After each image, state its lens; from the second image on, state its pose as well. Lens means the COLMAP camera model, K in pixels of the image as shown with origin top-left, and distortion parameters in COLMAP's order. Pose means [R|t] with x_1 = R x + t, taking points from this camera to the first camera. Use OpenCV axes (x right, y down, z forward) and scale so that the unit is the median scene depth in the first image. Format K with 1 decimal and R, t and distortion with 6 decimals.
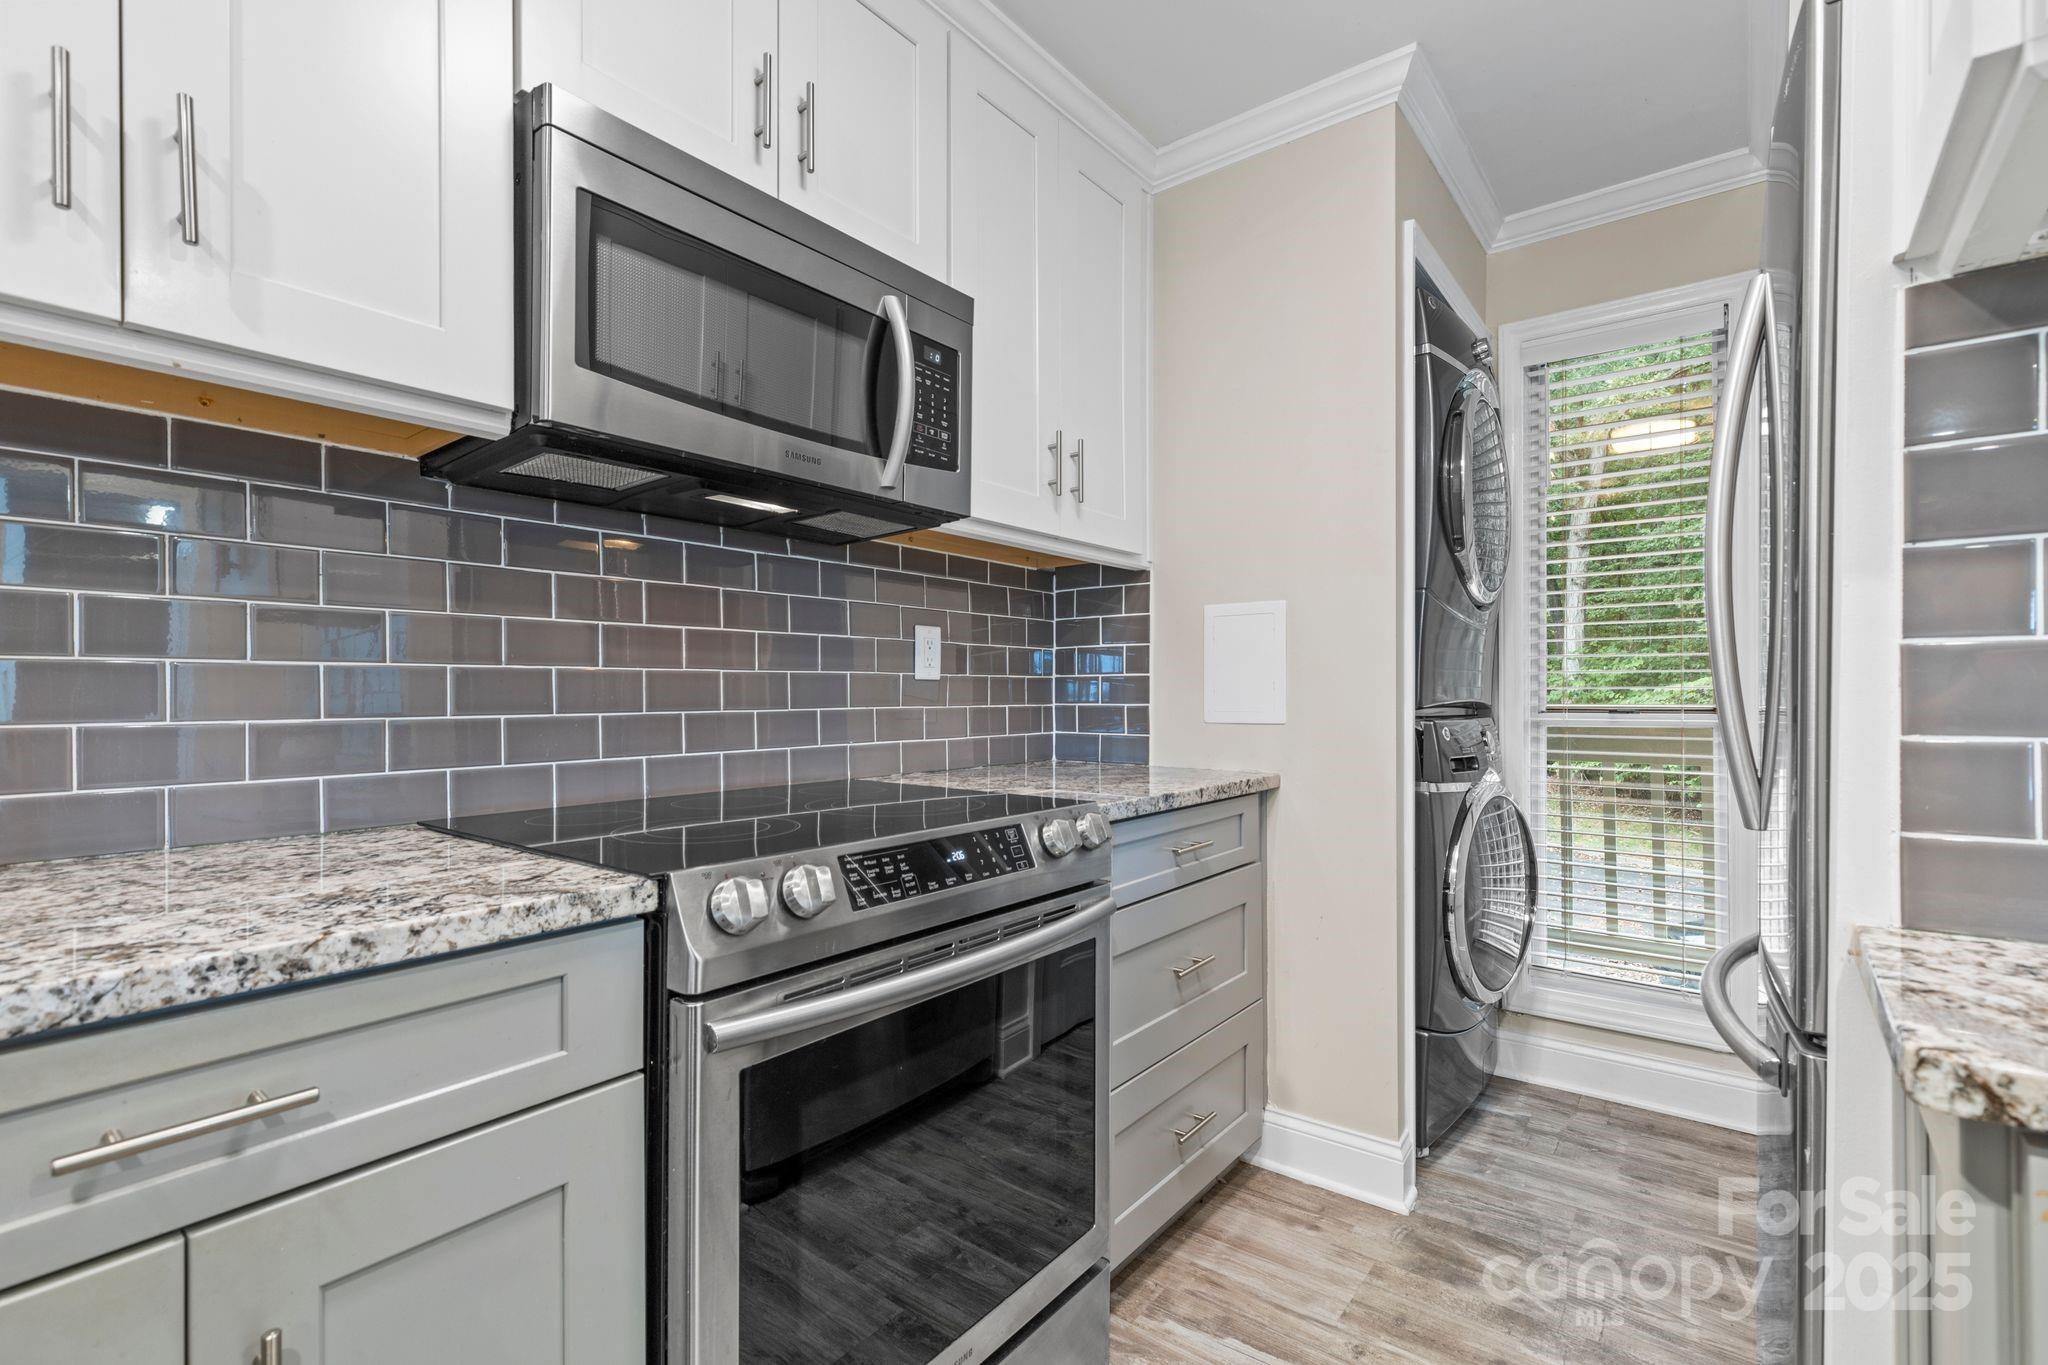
lens RADIAL K [[941.0, 0, 1024.0], [0, 941.0, 682.5], [0, 0, 1]] dist [0.023665, -0.000094]
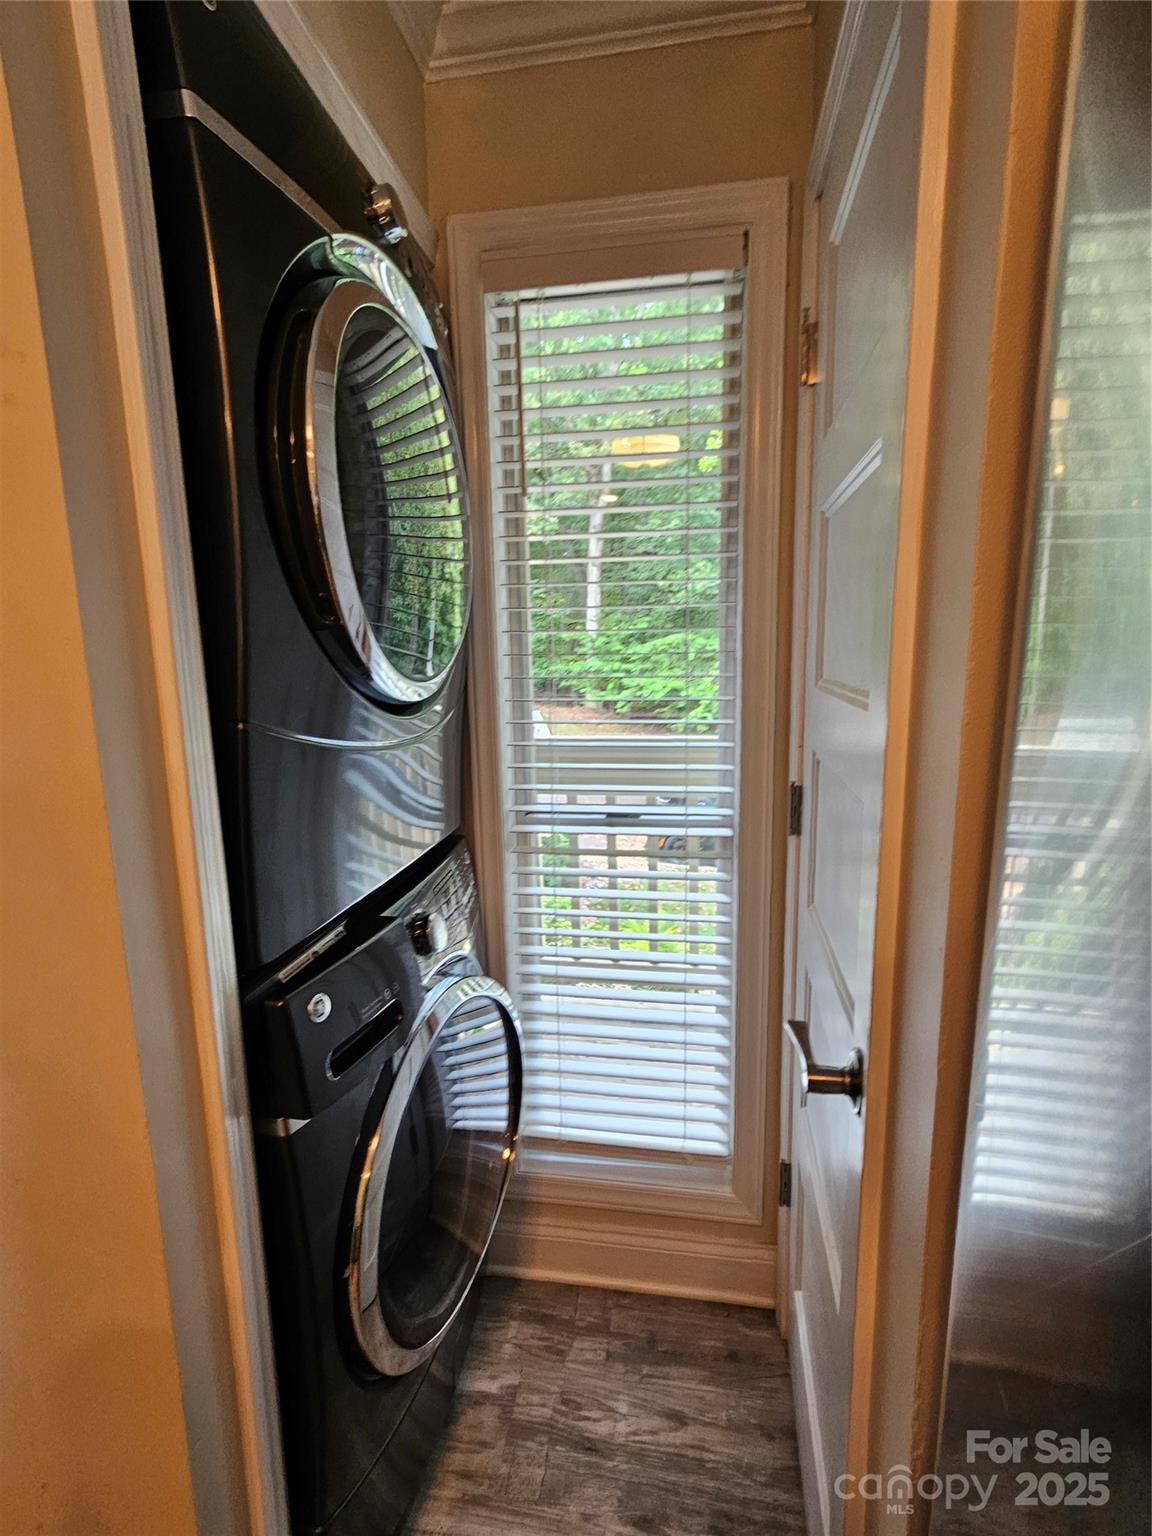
lens RADIAL K [[748.1, 0, 576.0], [0, 748.1, 768.0], [0, 0, 1]] dist [0.000219, -0.000069]
pose [[0.878505, -0.099902, 0.467170, 0.339843], [0.016597, 0.983683, 0.179144, -0.120266], [-0.477444, -0.149625, 0.865829, 0.533393]]
